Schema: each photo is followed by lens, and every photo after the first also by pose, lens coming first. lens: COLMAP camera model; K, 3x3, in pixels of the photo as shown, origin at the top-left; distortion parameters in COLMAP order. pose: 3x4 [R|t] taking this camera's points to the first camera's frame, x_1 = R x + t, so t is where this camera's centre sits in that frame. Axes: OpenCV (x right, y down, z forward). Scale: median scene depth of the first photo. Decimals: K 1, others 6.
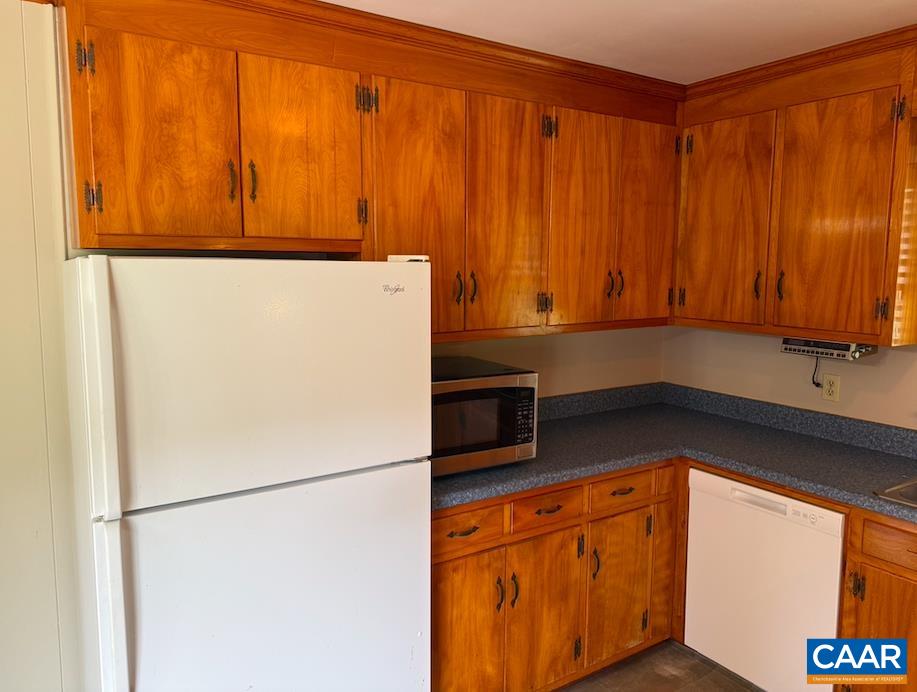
lens RADIAL K [[664.4, 0, 451.6], [0, 664.4, 335.1], [0, 0, 1]] dist [0.005062, -0.013714]
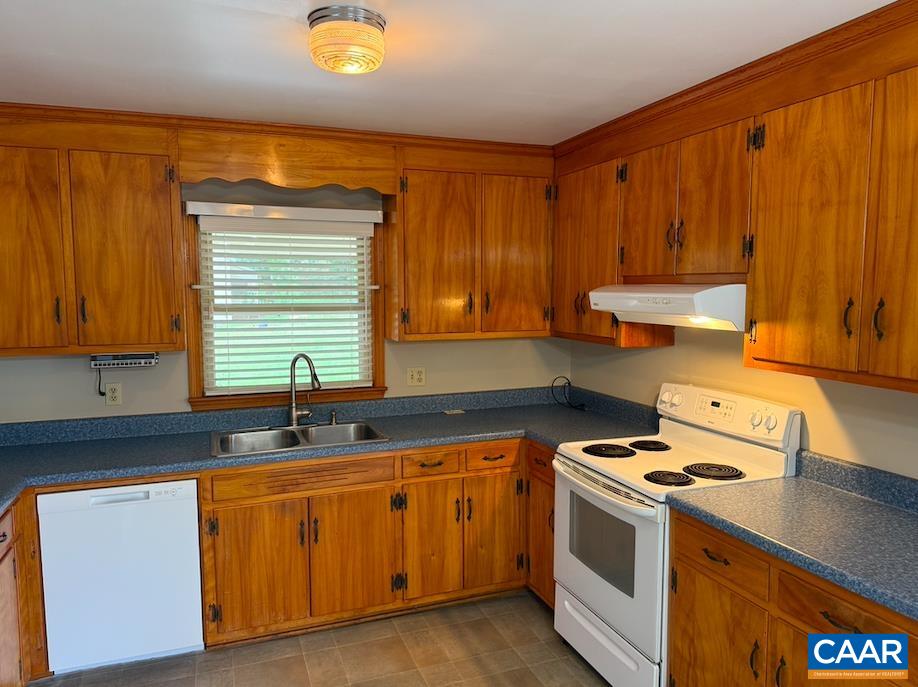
lens RADIAL K [[656.3, 0, 461.1], [0, 656.3, 339.6], [0, 0, 1]] dist [0.034314, -0.035760]
pose [[0.204782, -0.086923, 0.974940, -0.480713], [0.110163, 0.991767, 0.065284, -0.027990], [-0.972589, 0.094033, 0.212672, 0.157458]]
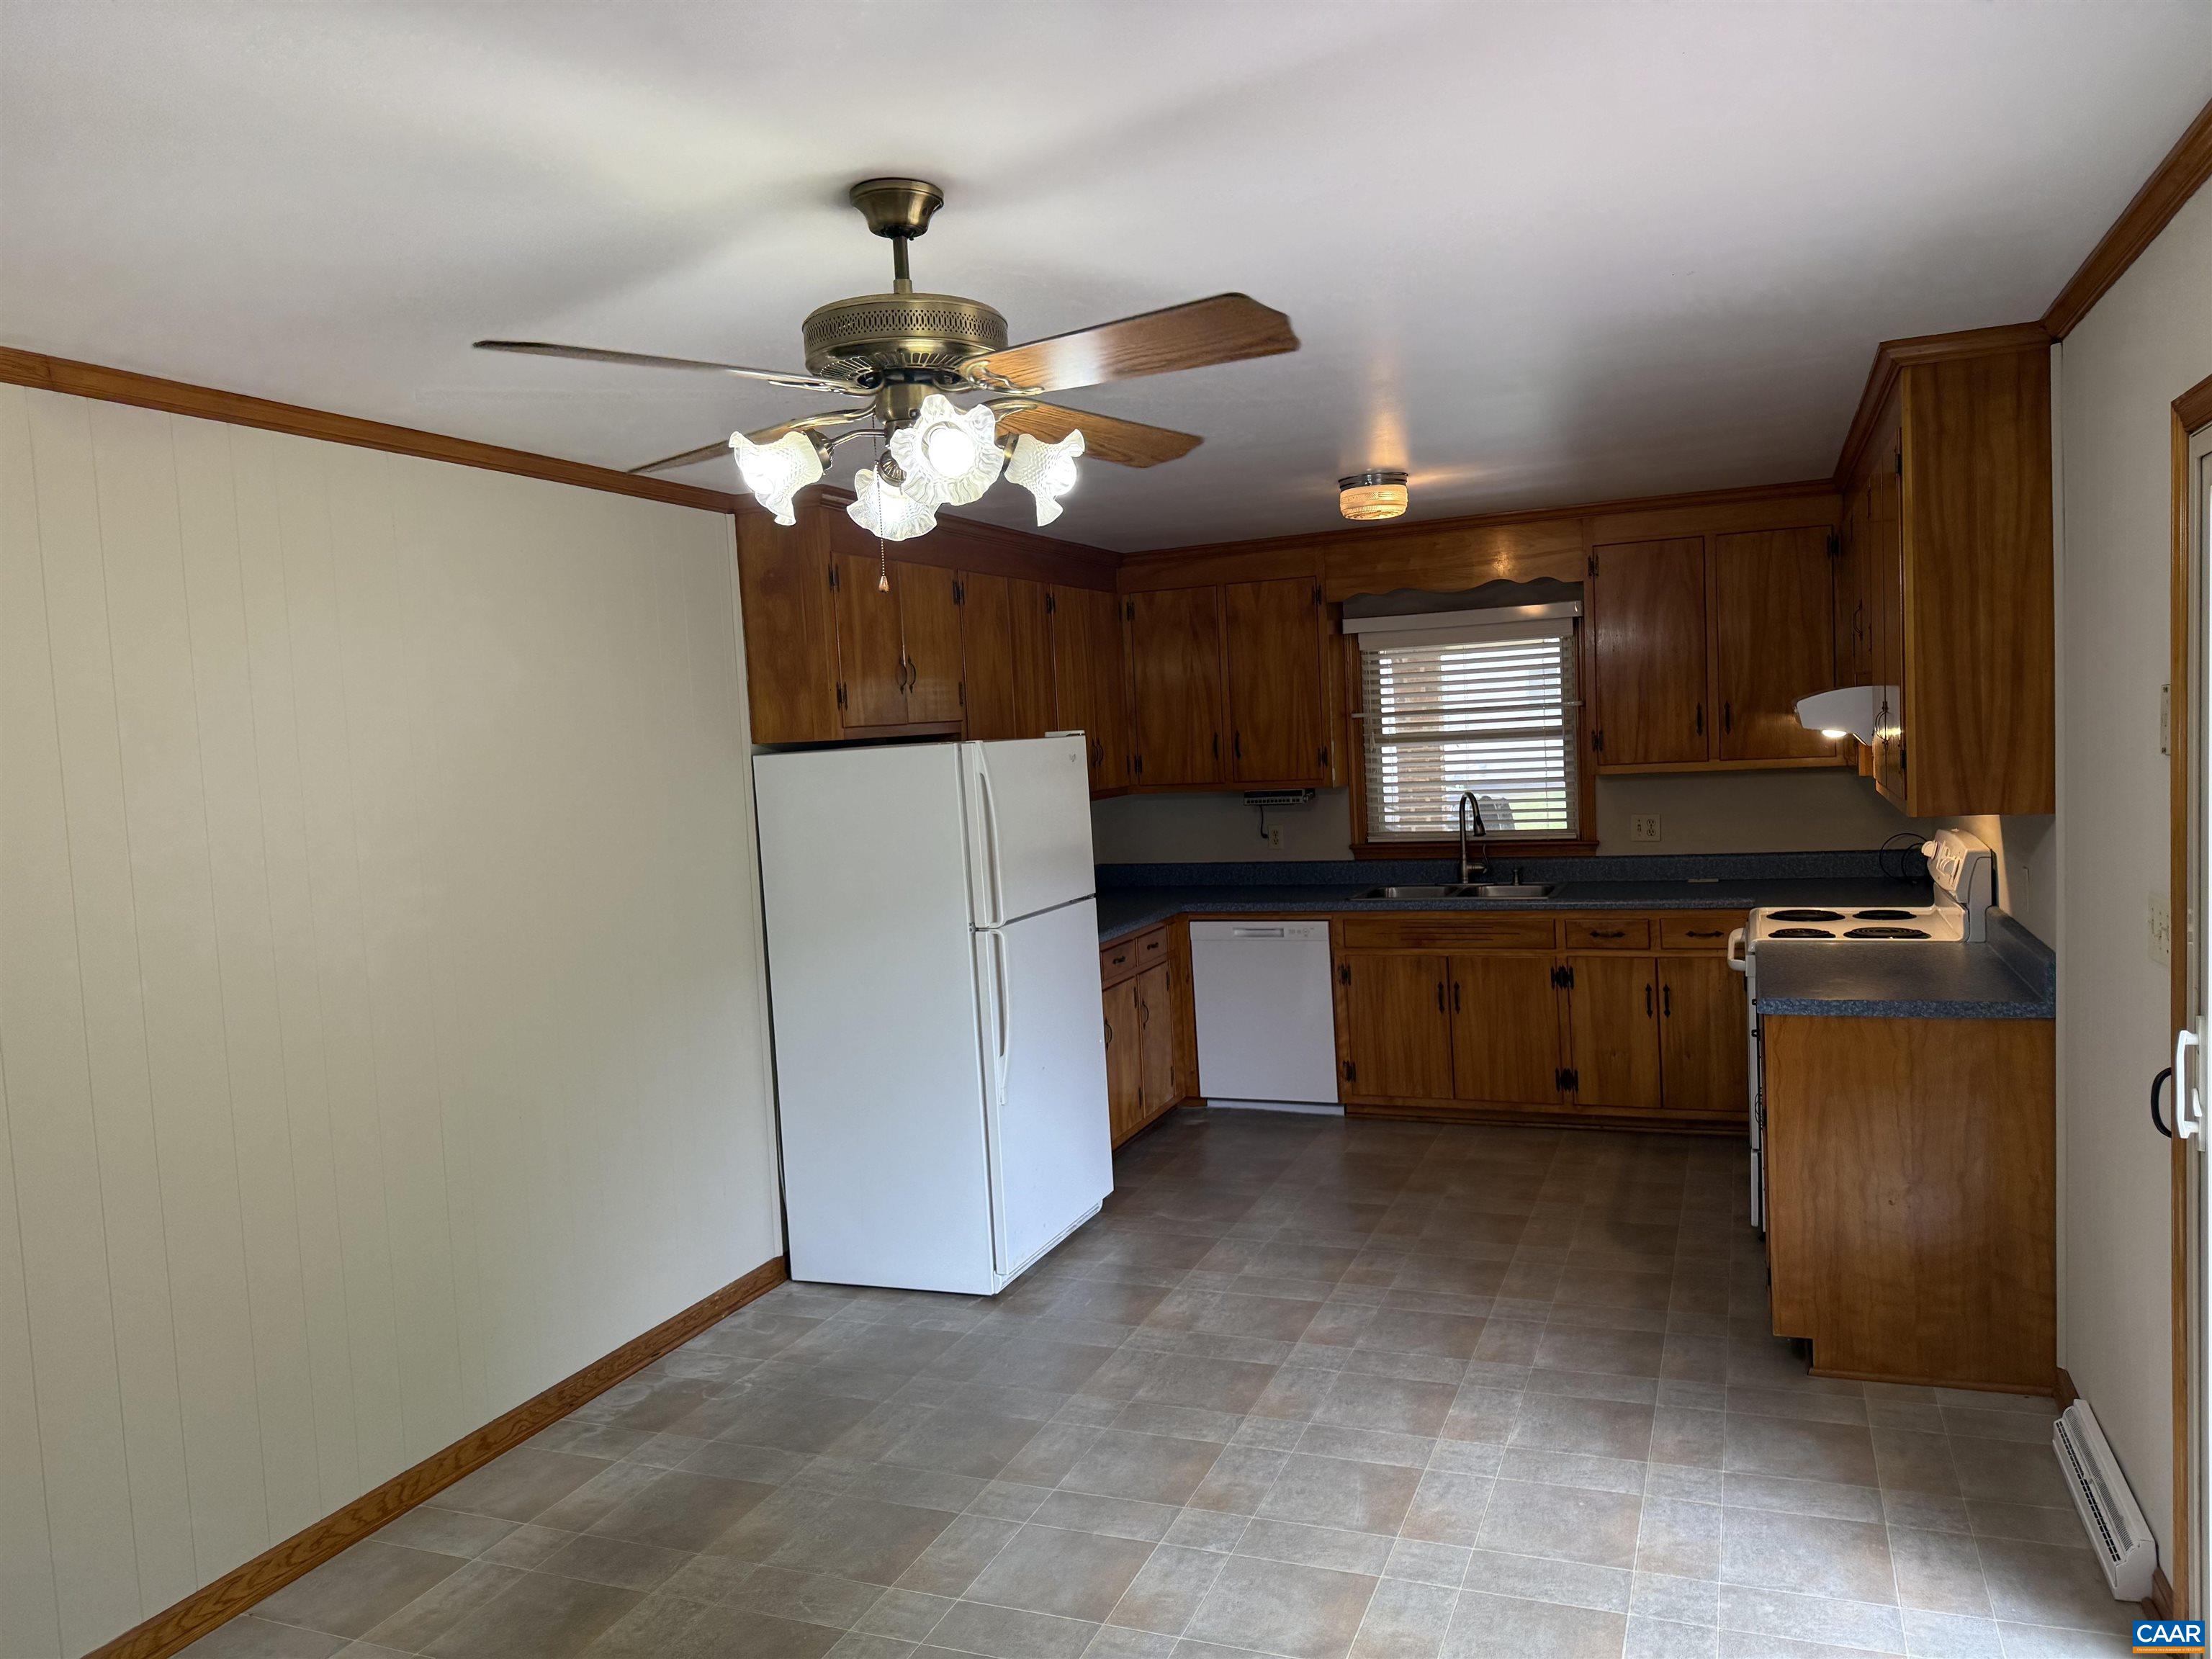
lens RADIAL K [[1562.9, 0, 1105.4], [0, 1562.9, 834.0], [0, 0, 1]] dist [0.087581, -0.088000]
pose [[0.816308, -0.090474, 0.570488, -1.213644], [0.120972, 0.992532, -0.015691, 0.088838], [-0.564808, 0.081822, 0.821156, -1.021765]]
